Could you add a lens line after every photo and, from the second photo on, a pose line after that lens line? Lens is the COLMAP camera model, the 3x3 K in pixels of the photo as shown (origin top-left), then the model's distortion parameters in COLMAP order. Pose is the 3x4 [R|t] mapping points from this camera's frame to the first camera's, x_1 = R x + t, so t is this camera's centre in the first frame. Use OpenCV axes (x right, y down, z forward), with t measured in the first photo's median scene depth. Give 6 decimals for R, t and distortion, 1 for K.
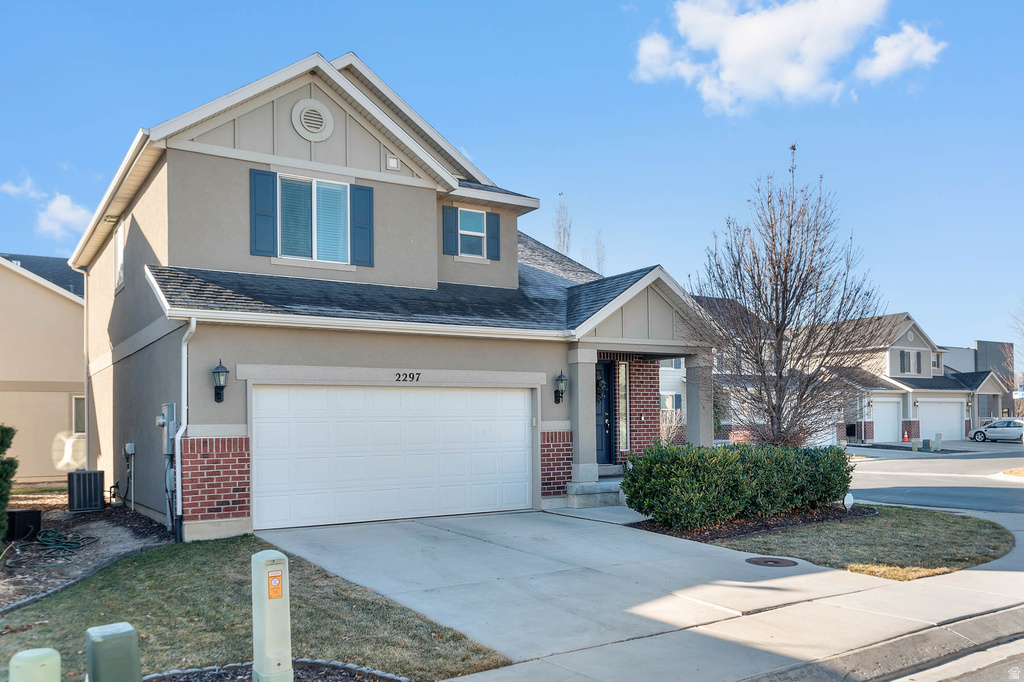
lens RADIAL K [[854.4, 0, 512.9], [0, 854.4, 415.9], [0, 0, 1]] dist [0.002000, -0.001732]
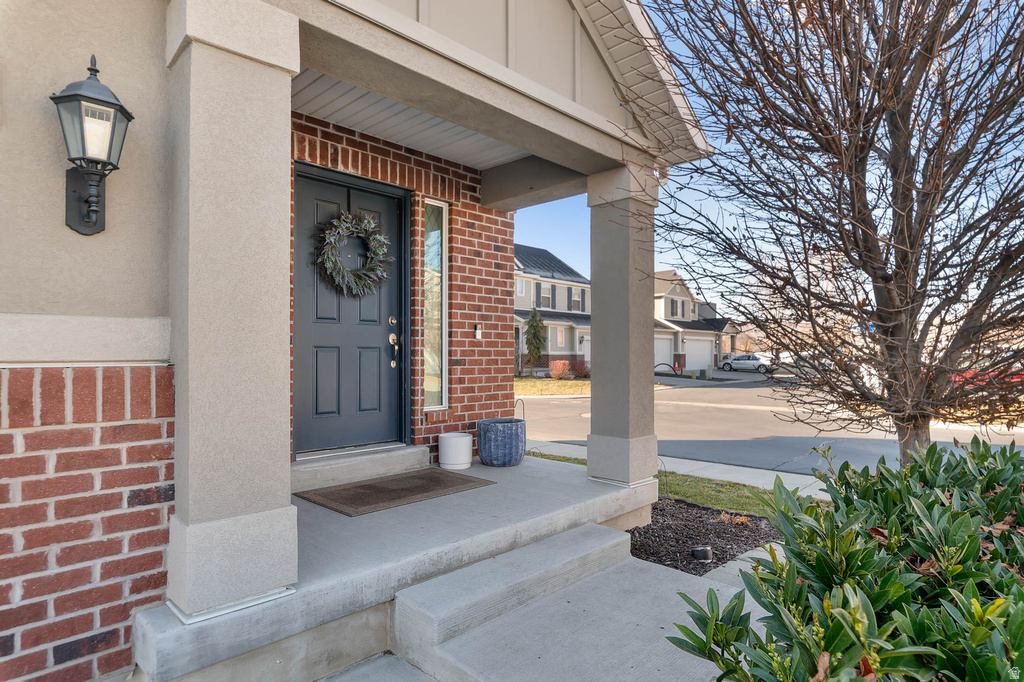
lens RADIAL K [[560.3, 0, 523.5], [0, 560.3, 348.2], [0, 0, 1]] dist [0.003139, -0.000208]
pose [[0.969146, 0.016437, 0.245938, 0.128774], [-0.016094, 0.999865, -0.003402, 0.012998], [-0.245961, -0.000661, 0.969279, 0.889608]]
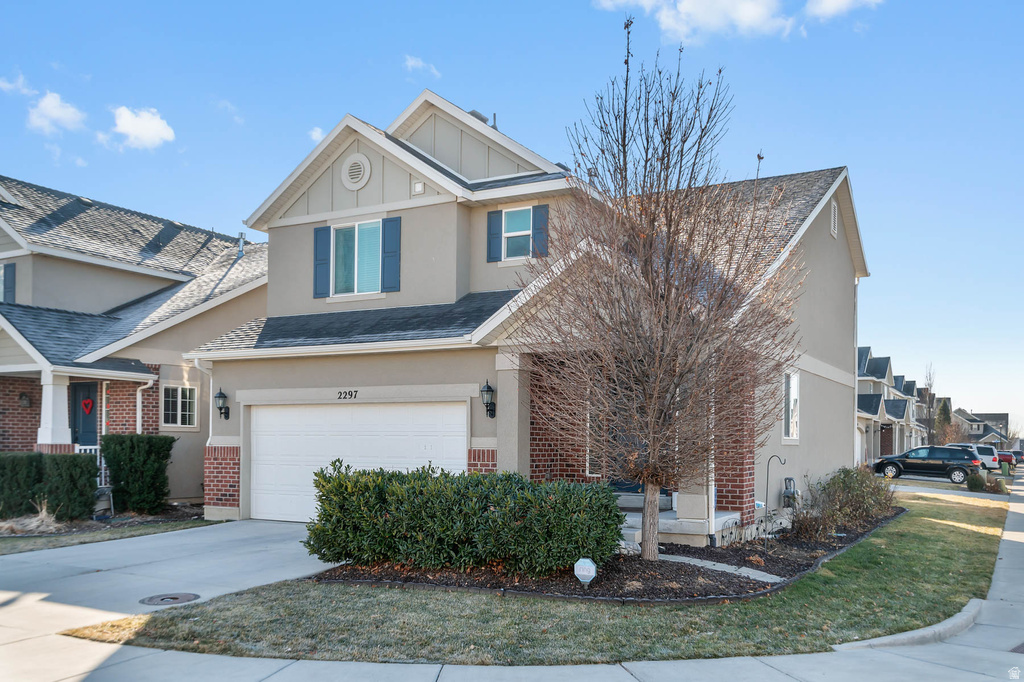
lens RADIAL K [[876.9, 0, 515.1], [0, 876.9, 434.4], [0, 0, 1]] dist [0.007871, 0.003076]
pose [[0.480961, 0.012833, -0.876648, 0.904637], [-0.002230, 0.999908, 0.013414, -0.010068], [0.876739, -0.004497, 0.480945, 0.619637]]
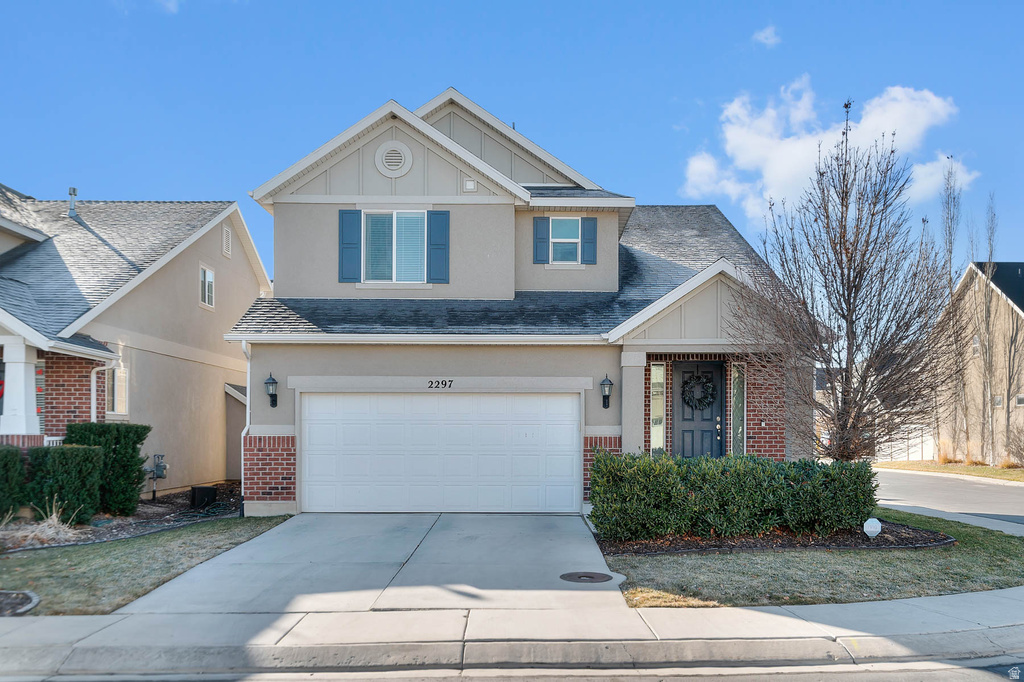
lens RADIAL K [[878.8, 0, 511.4], [0, 878.8, 429.0], [0, 0, 1]] dist [-0.002608, -0.001346]
pose [[0.843931, 0.016167, -0.536207, 0.532160], [-0.008062, 0.999815, 0.017458, -0.007652], [0.536390, -0.010410, 0.843906, 0.091254]]
